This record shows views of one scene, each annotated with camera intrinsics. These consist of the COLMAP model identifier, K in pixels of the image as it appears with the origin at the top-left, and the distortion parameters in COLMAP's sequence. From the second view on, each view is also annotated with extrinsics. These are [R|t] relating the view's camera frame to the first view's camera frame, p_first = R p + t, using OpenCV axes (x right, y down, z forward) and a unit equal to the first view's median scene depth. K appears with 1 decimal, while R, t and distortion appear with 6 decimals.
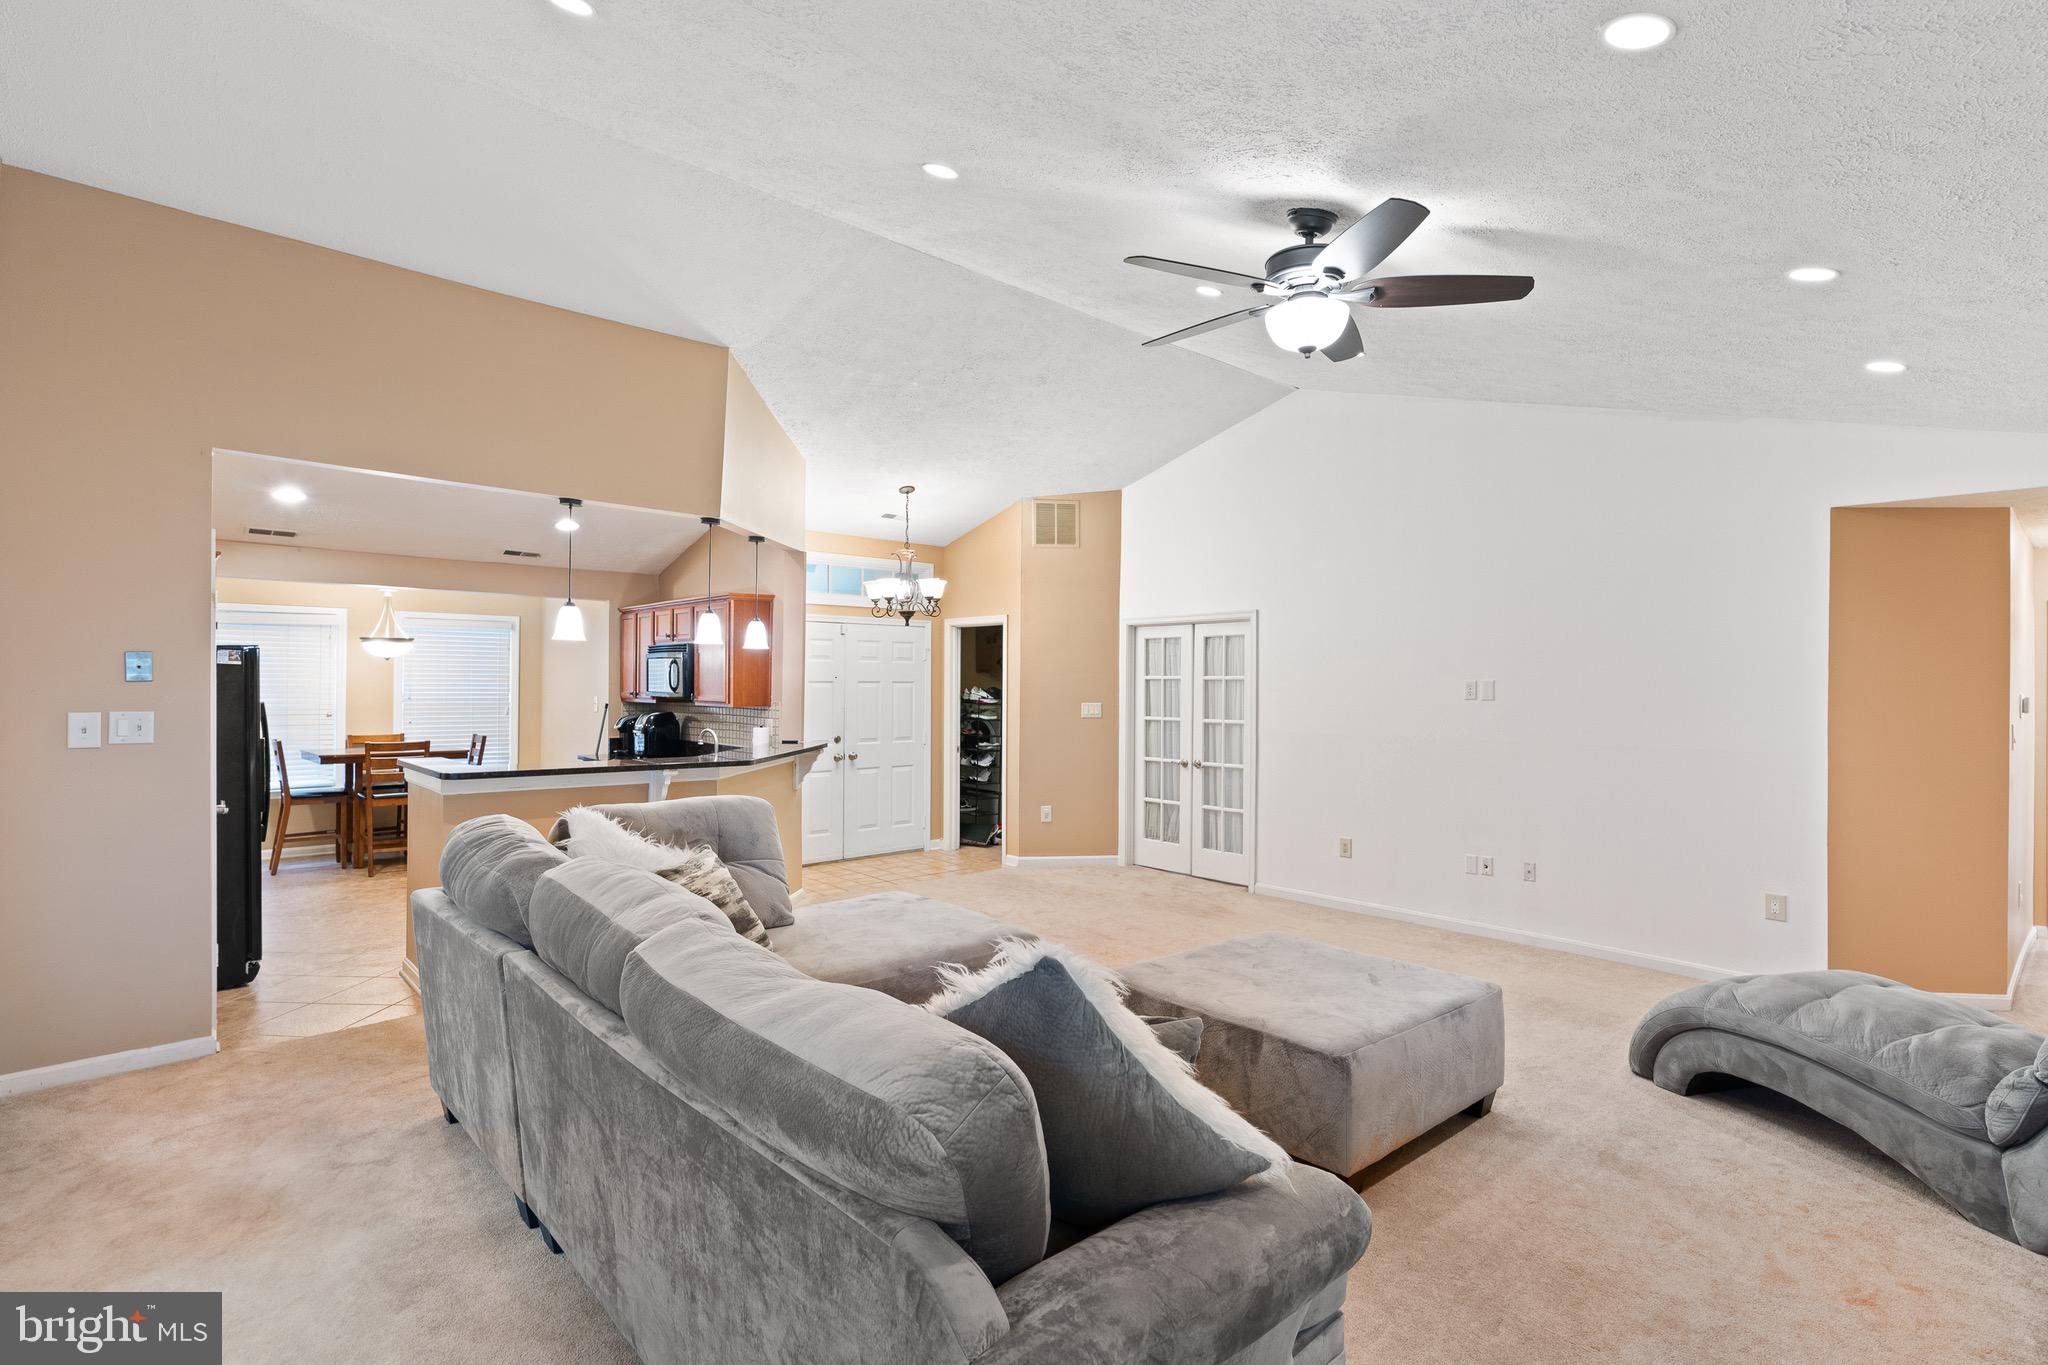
lens RADIAL K [[991.7, 0, 1029.4], [0, 991.7, 679.0], [0, 0, 1]] dist [0.001581, 0.000401]
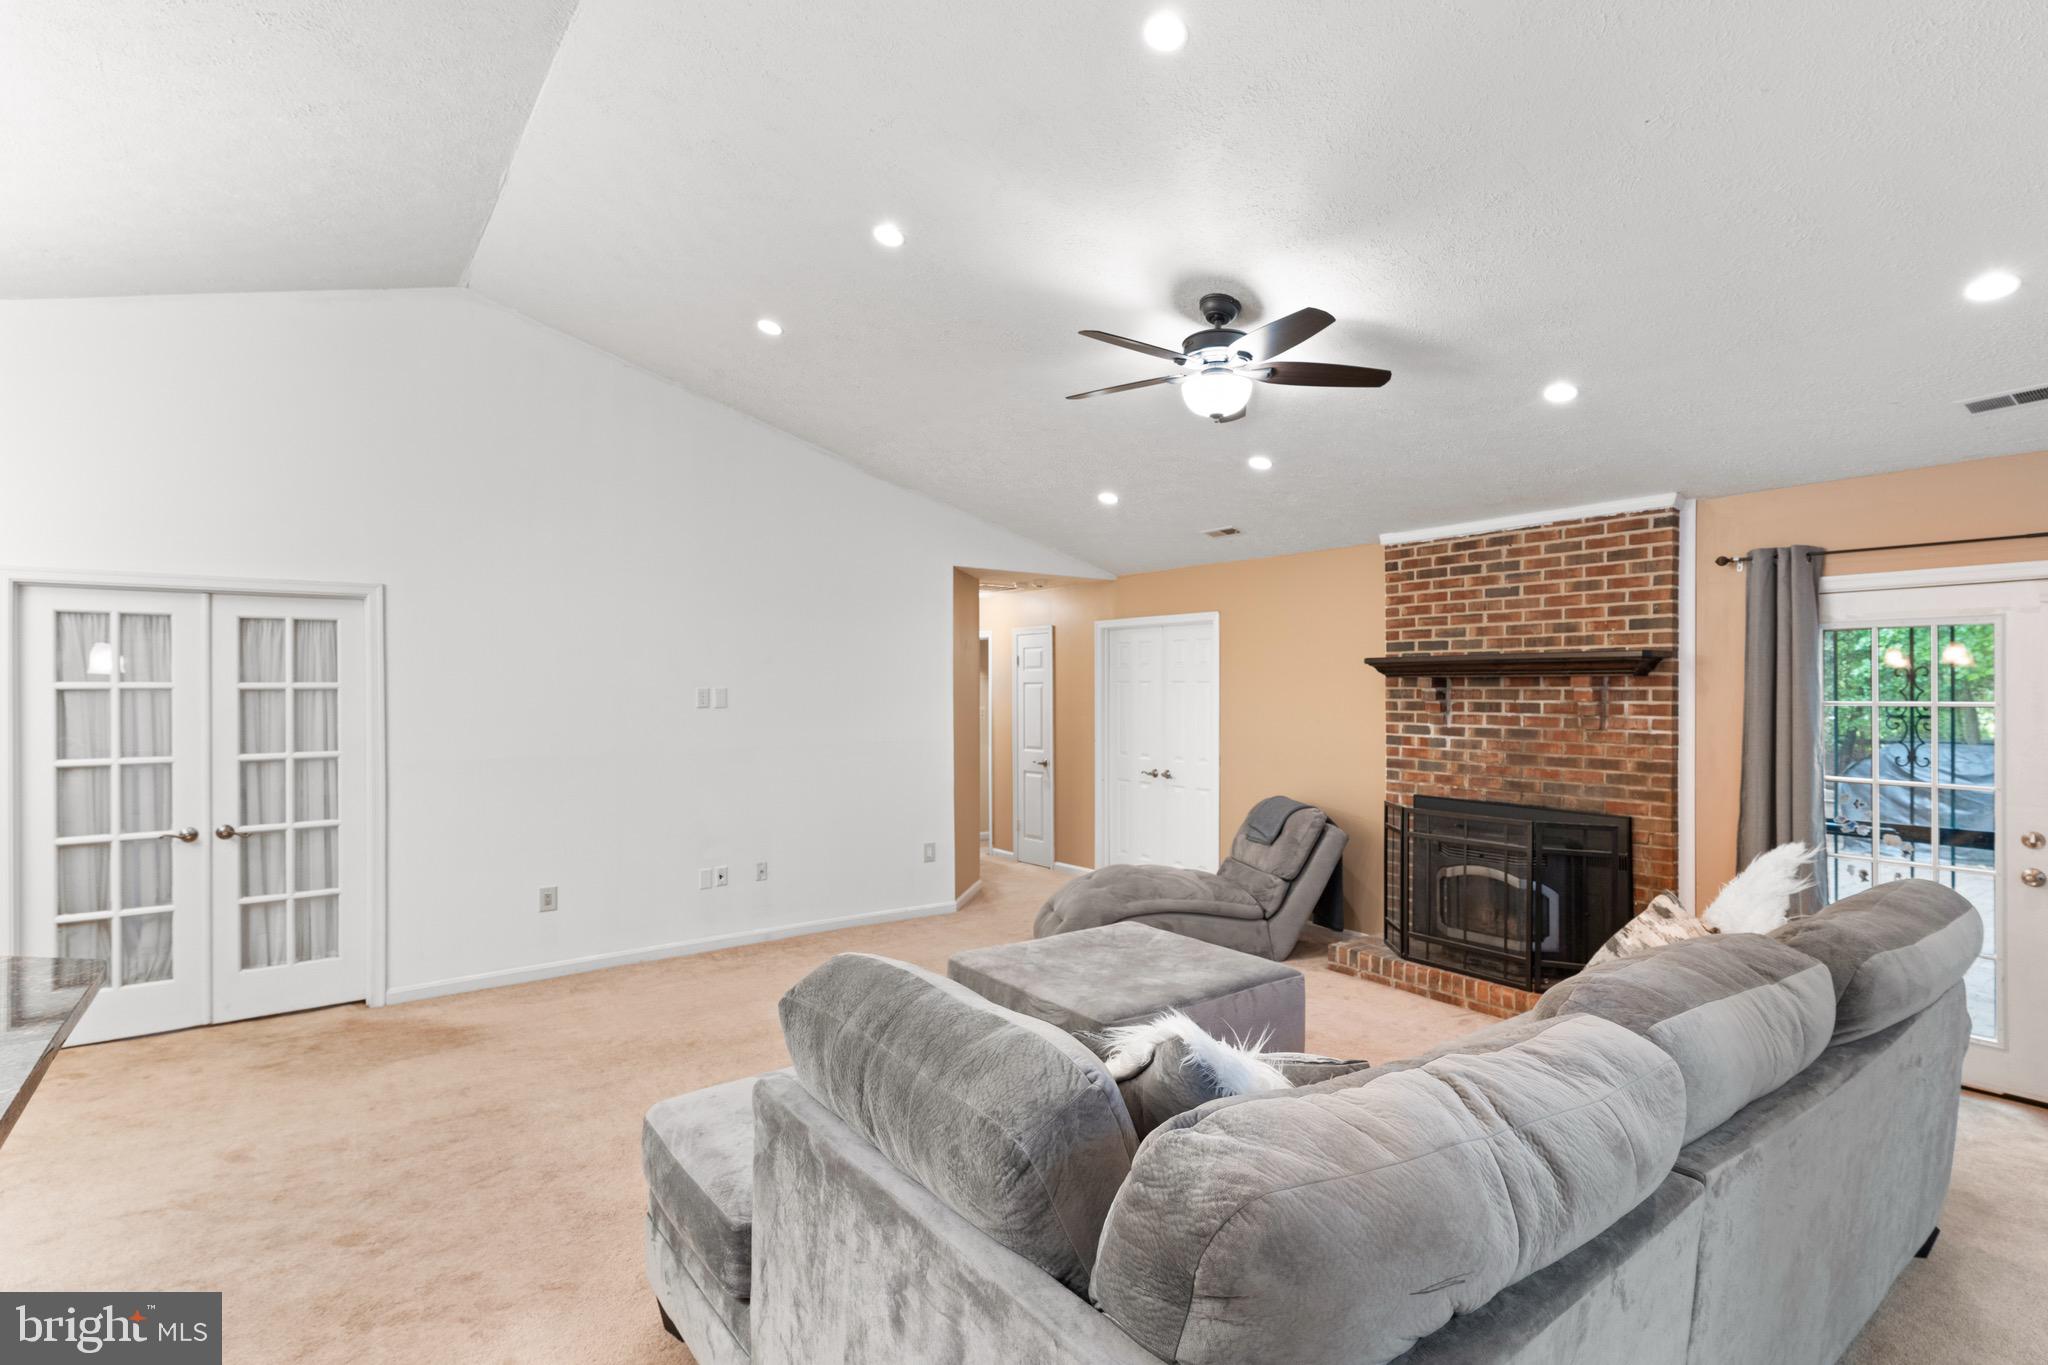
lens RADIAL K [[991.7, 0, 1034.5], [0, 991.7, 689.4], [0, 0, 1]] dist [0.001581, 0.000401]
pose [[0.088921, -0.004657, 0.996028, -0.379199], [0.003992, 0.999983, 0.004319, 0.000257], [-0.996031, 0.003592, 0.088938, 0.467850]]
